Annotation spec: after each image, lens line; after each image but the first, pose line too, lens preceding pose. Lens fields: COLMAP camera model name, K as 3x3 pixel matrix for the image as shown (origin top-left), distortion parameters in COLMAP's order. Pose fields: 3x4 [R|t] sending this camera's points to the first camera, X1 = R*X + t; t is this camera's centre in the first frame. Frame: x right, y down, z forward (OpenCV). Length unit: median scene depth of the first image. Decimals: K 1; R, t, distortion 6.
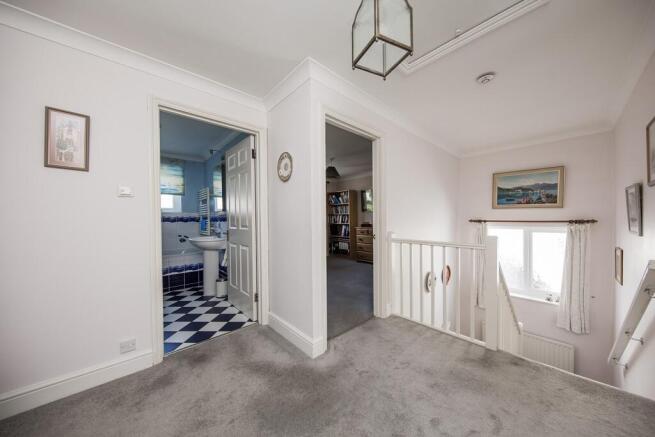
lens RADIAL K [[212.5, 0, 330.7], [0, 212.5, 221.2], [0, 0, 1]] dist [-0.000291, -0.001114]
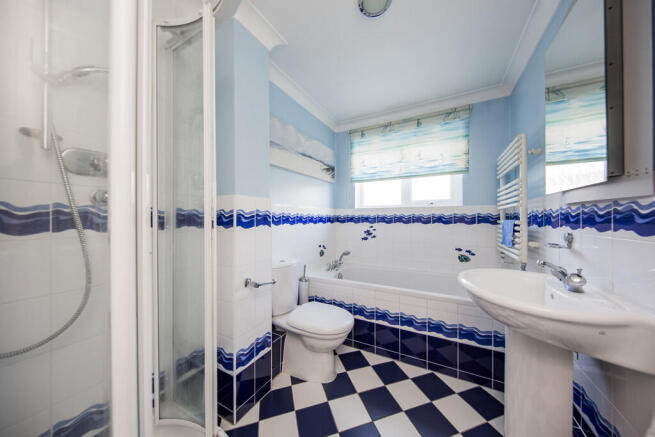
lens RADIAL K [[212.5, 0, 332.6], [0, 212.5, 218.5], [0, 0, 1]] dist [-0.000291, -0.001114]
pose [[0.328455, 0.011180, -0.944454, -0.311558], [-0.008927, 0.999922, 0.008732, -0.010816], [0.944478, 0.005563, 0.328529, 0.525763]]
